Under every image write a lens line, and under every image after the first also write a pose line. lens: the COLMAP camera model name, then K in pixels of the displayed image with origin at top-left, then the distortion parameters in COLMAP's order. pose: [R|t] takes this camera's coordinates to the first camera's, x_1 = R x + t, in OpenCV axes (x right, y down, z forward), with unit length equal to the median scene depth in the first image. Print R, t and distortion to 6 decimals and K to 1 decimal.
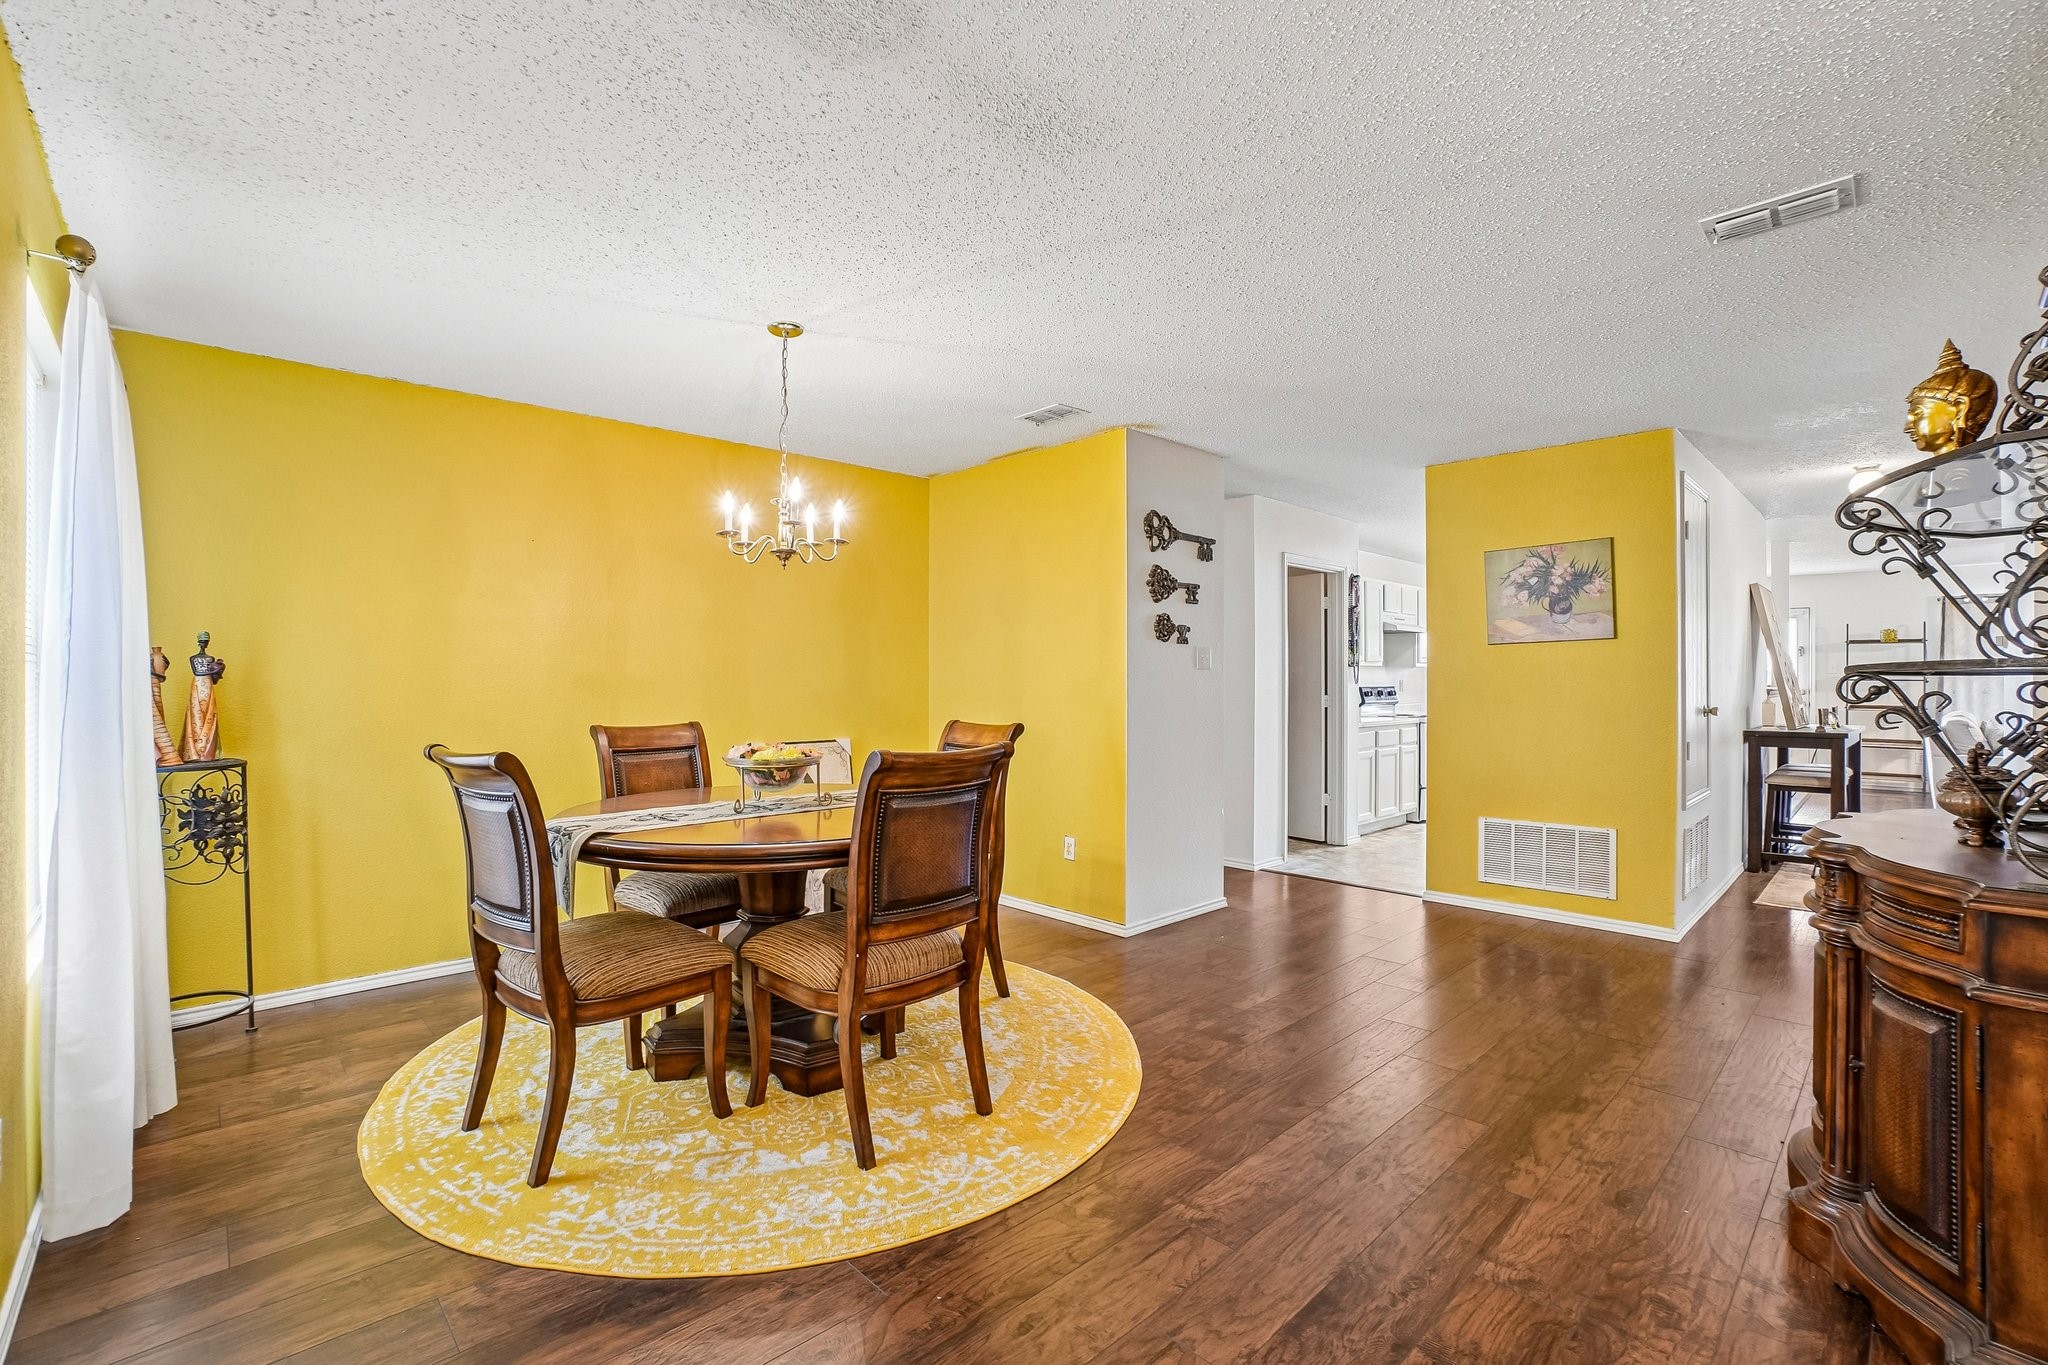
lens RADIAL K [[903.5, 0, 1006.6], [0, 903.5, 679.9], [0, 0, 1]] dist [-0.061802, 0.021861]
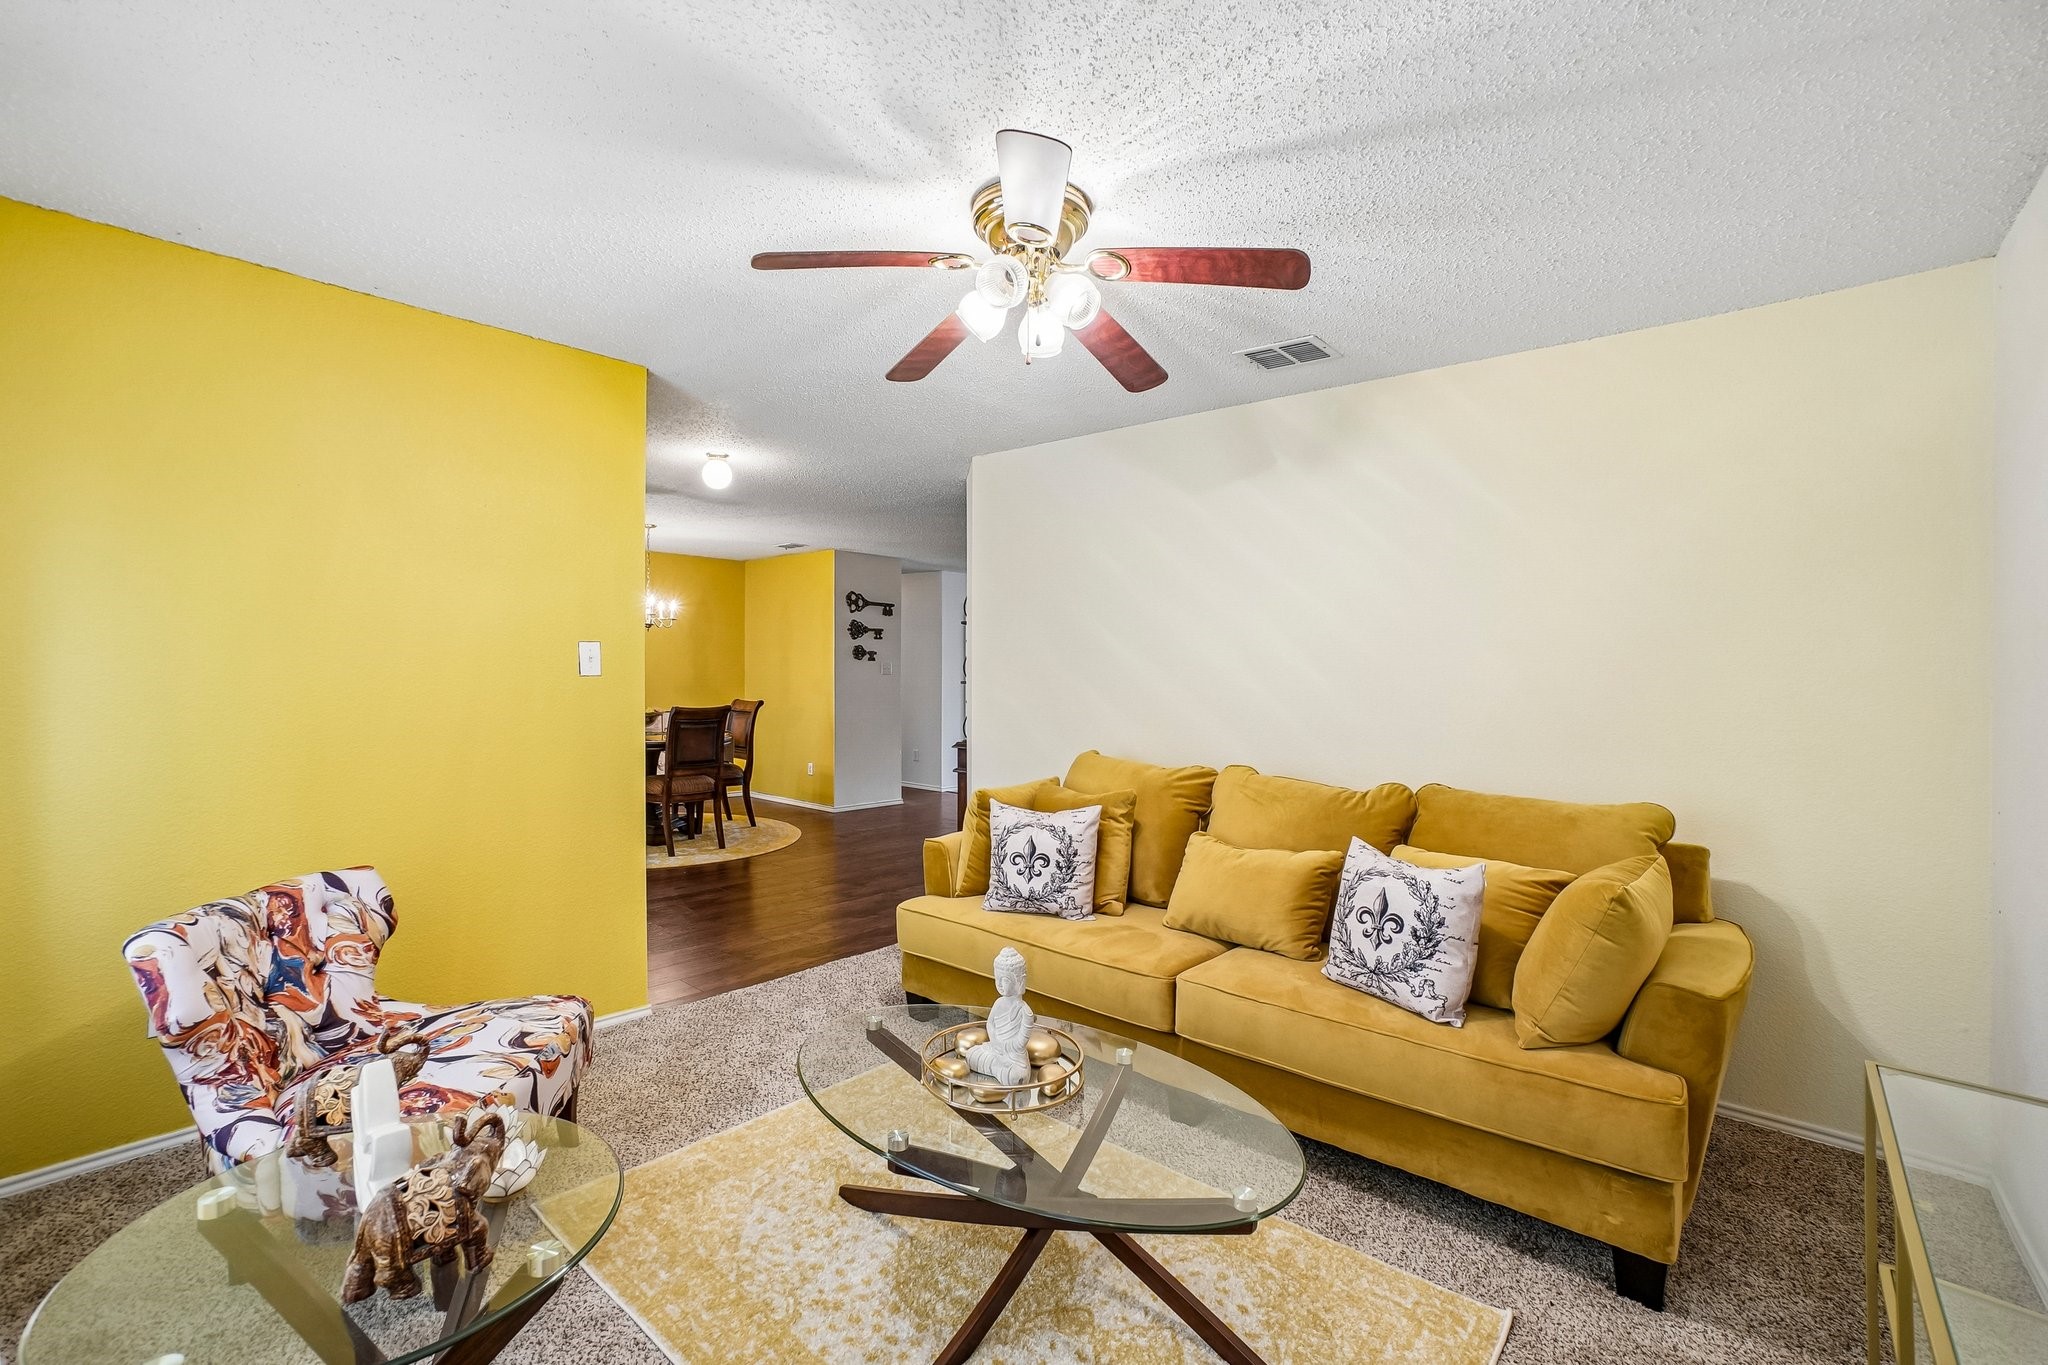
lens RADIAL K [[903.5, 0, 1006.6], [0, 903.5, 679.9], [0, 0, 1]] dist [-0.061802, 0.021861]
pose [[0.995472, 0.001384, 0.095045, 0.431941], [-0.001535, 0.999998, 0.001512, -0.005067], [-0.095043, -0.001651, 0.995472, -1.311930]]
